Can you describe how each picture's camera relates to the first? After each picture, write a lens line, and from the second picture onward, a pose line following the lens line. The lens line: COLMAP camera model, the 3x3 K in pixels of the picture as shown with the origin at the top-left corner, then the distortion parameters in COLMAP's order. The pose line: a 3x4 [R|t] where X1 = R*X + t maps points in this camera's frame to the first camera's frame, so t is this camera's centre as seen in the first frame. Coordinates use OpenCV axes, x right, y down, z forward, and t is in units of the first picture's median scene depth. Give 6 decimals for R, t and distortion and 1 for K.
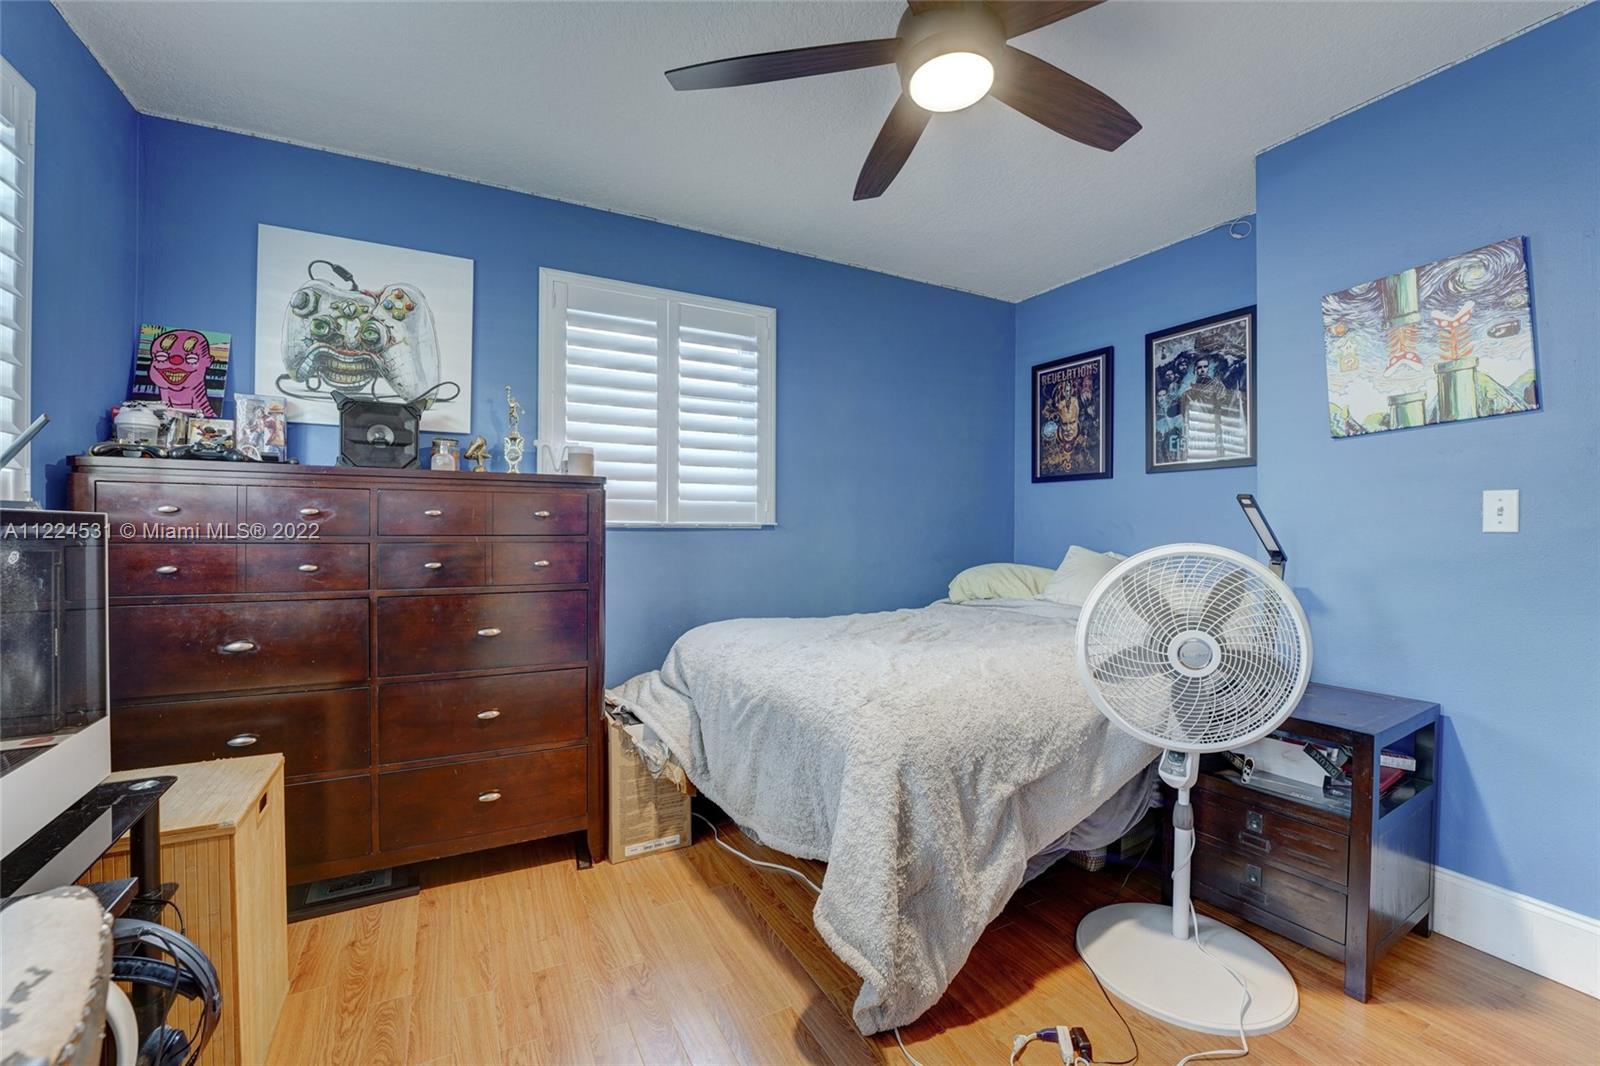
lens RADIAL K [[653.4, 0, 800.7], [0, 653.4, 526.1], [0, 0, 1]] dist [-0.029298, 0.003358]
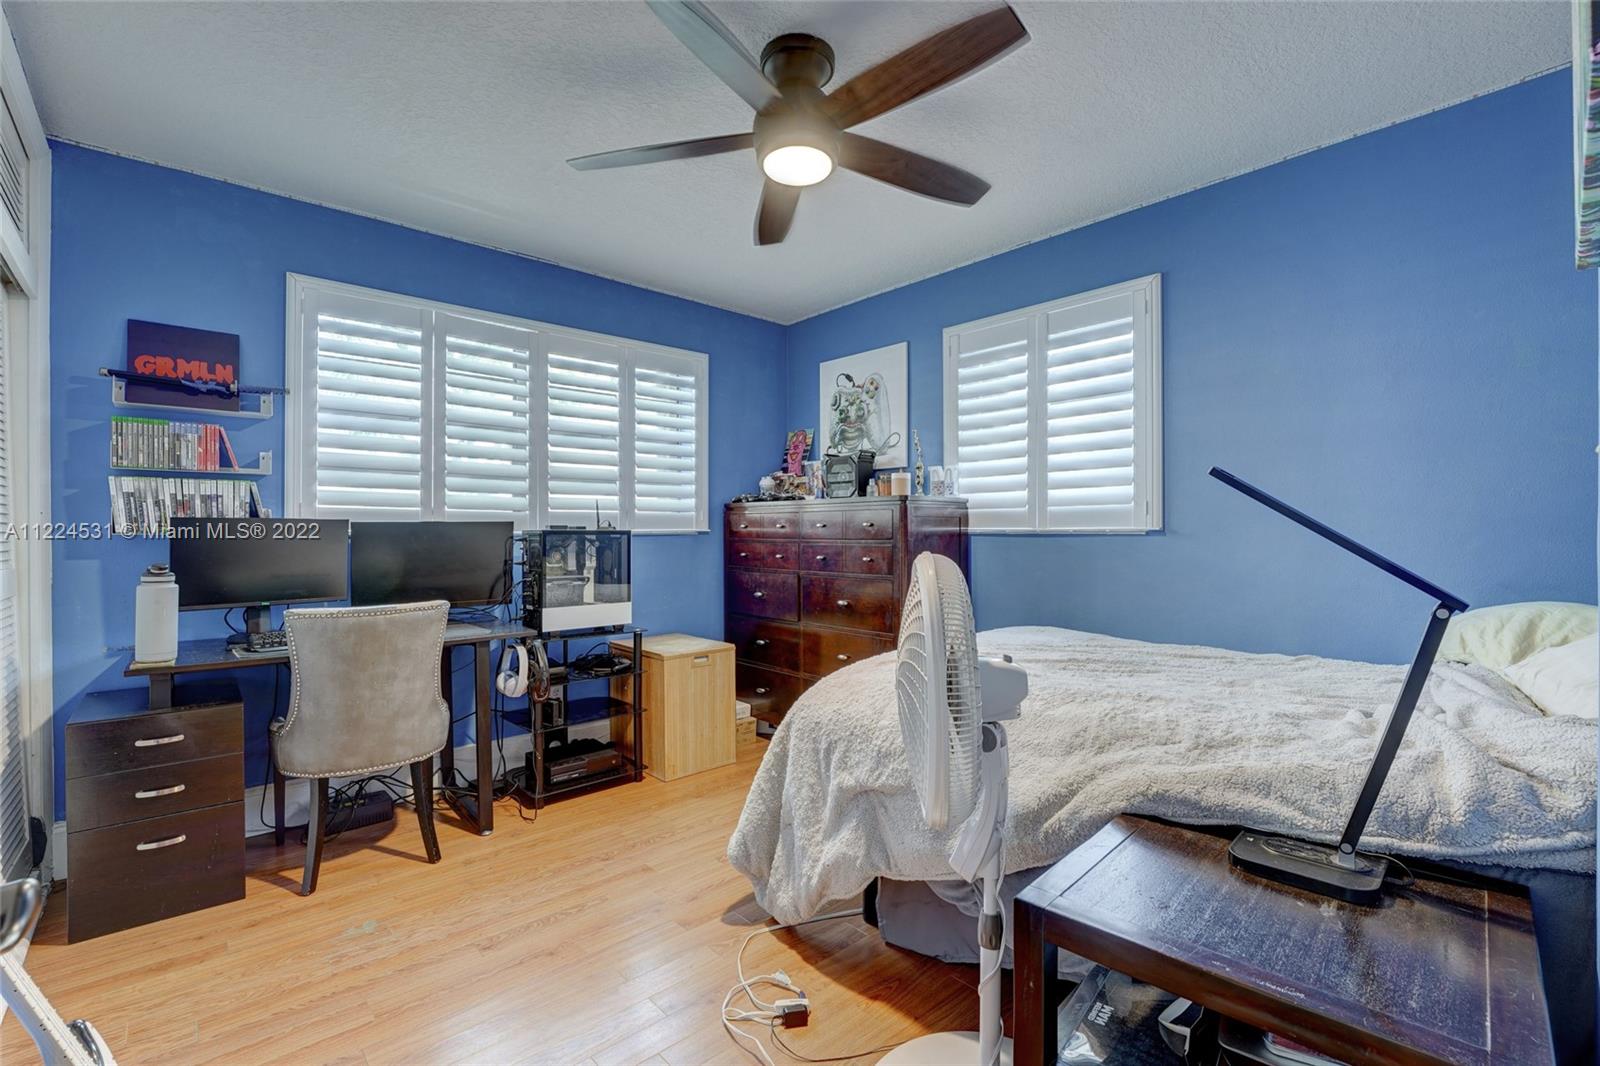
lens RADIAL K [[676.6, 0, 798.3], [0, 676.6, 539.5], [0, 0, 1]] dist [-0.025029, 0.002191]
pose [[0.255257, 0.002462, -0.966870, 0.892998], [0.003296, 0.999989, 0.003416, 0.008681], [0.966868, -0.004059, 0.255246, 0.428941]]
